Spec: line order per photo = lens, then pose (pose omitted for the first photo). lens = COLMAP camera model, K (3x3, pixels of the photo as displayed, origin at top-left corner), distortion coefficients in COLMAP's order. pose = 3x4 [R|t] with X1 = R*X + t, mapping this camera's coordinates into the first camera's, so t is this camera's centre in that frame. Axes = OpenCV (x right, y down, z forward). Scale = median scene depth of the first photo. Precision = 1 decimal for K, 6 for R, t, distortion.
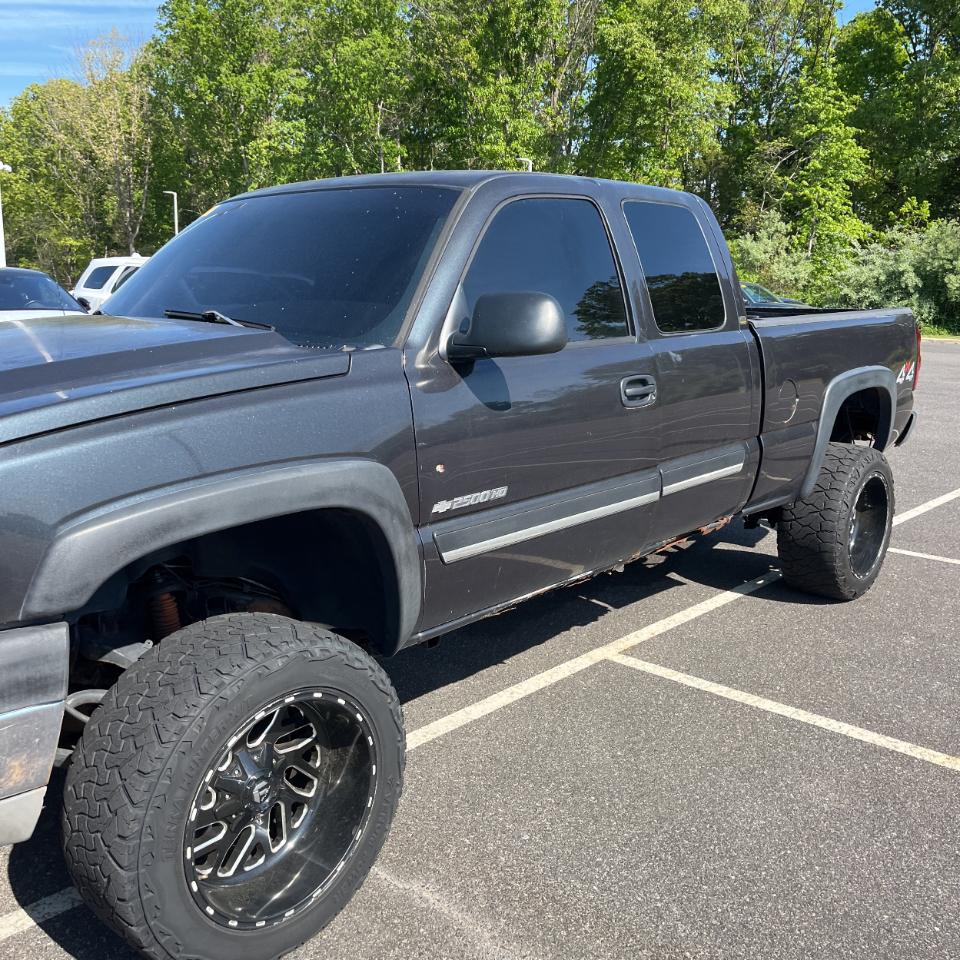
lens RADIAL K [[957.6, 0, 487.3], [0, 957.6, 479.6], [0, 0, 1]] dist [0.032939, -0.024106]
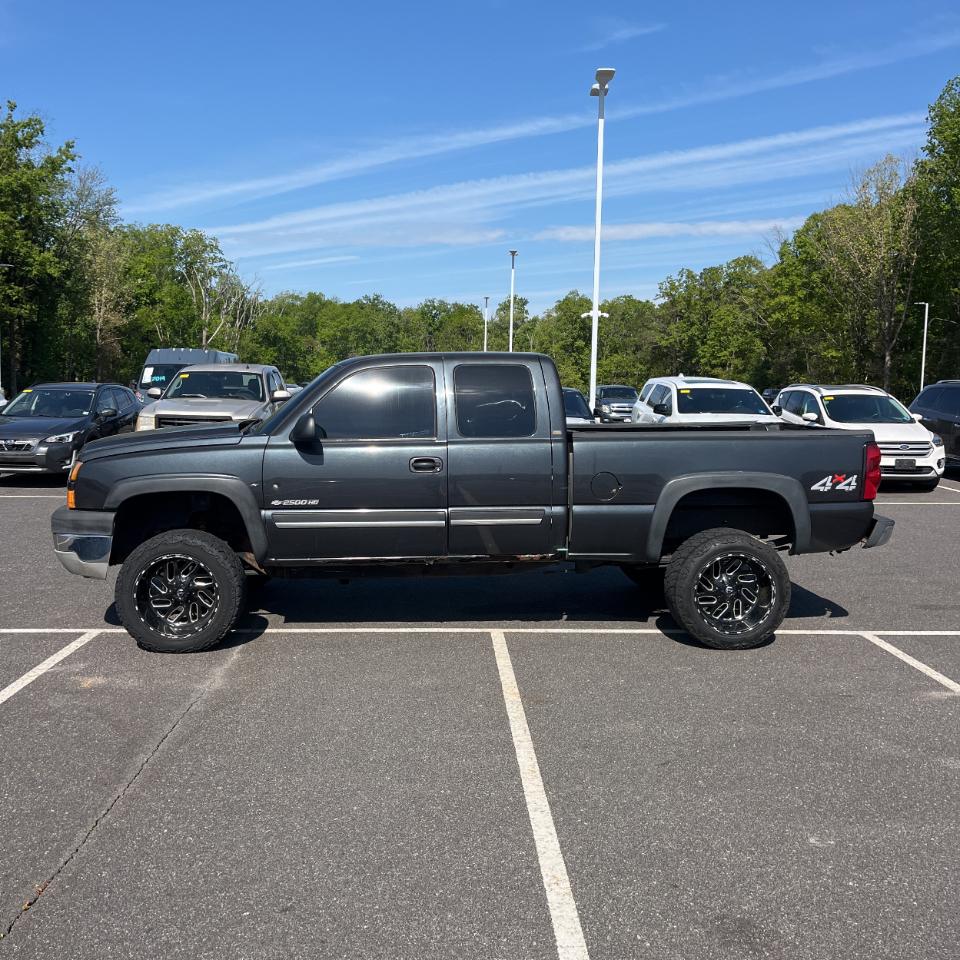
lens RADIAL K [[961.0, 0, 483.2], [0, 961.0, 484.3], [0, 0, 1]] dist [0.033171, -0.029045]
pose [[0.703690, 0.069346, -0.707115, 0.111255], [-0.142220, 0.988832, -0.044557, 0.000971], [0.696128, 0.131920, 0.705693, -0.018083]]
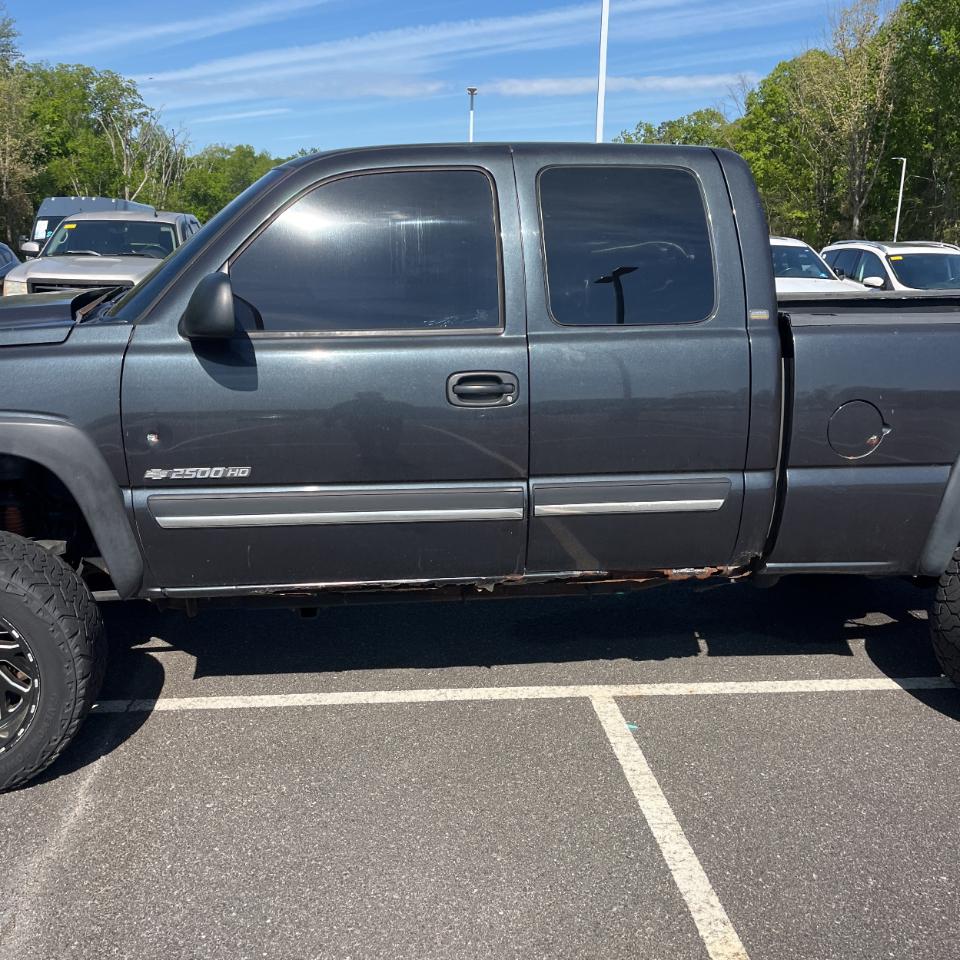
lens RADIAL K [[961.0, 0, 483.2], [0, 961.0, 484.3], [0, 0, 1]] dist [0.033171, -0.029045]
pose [[0.743651, 0.156621, -0.649963, 0.052026], [-0.135575, 0.987302, 0.082792, -0.005556], [0.654677, 0.026550, 0.755442, 0.023933]]
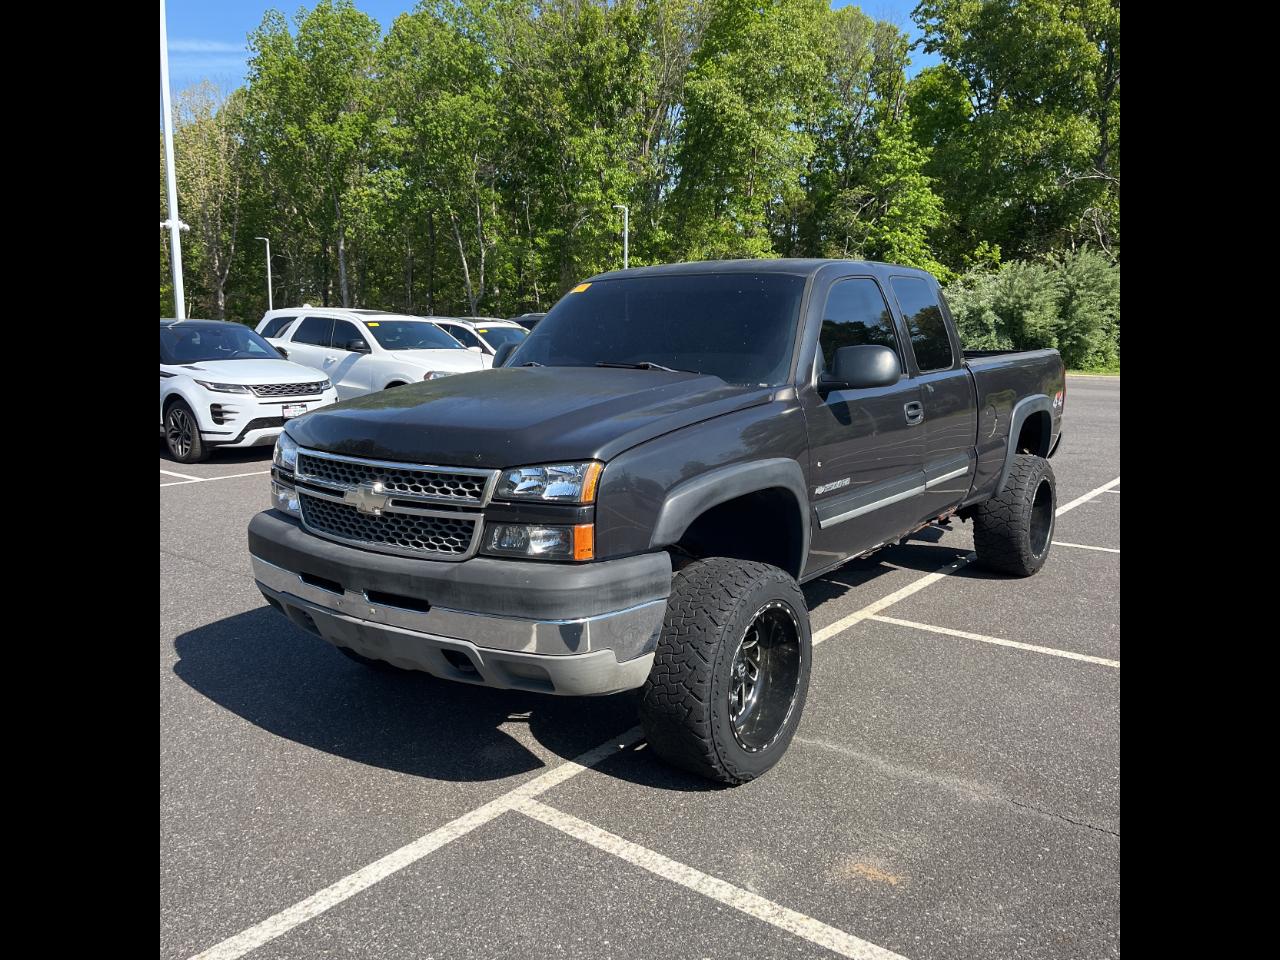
lens RADIAL K [[961.7, 0, 640.0], [0, 961.7, 480.0], [0, 0, 1]] dist [0.015917, 0.000938]
pose [[0.997069, -0.022830, 0.073021, -0.024504], [0.025765, 0.998887, -0.039504, 0.003659], [-0.072038, 0.041269, 0.996548, -0.026626]]
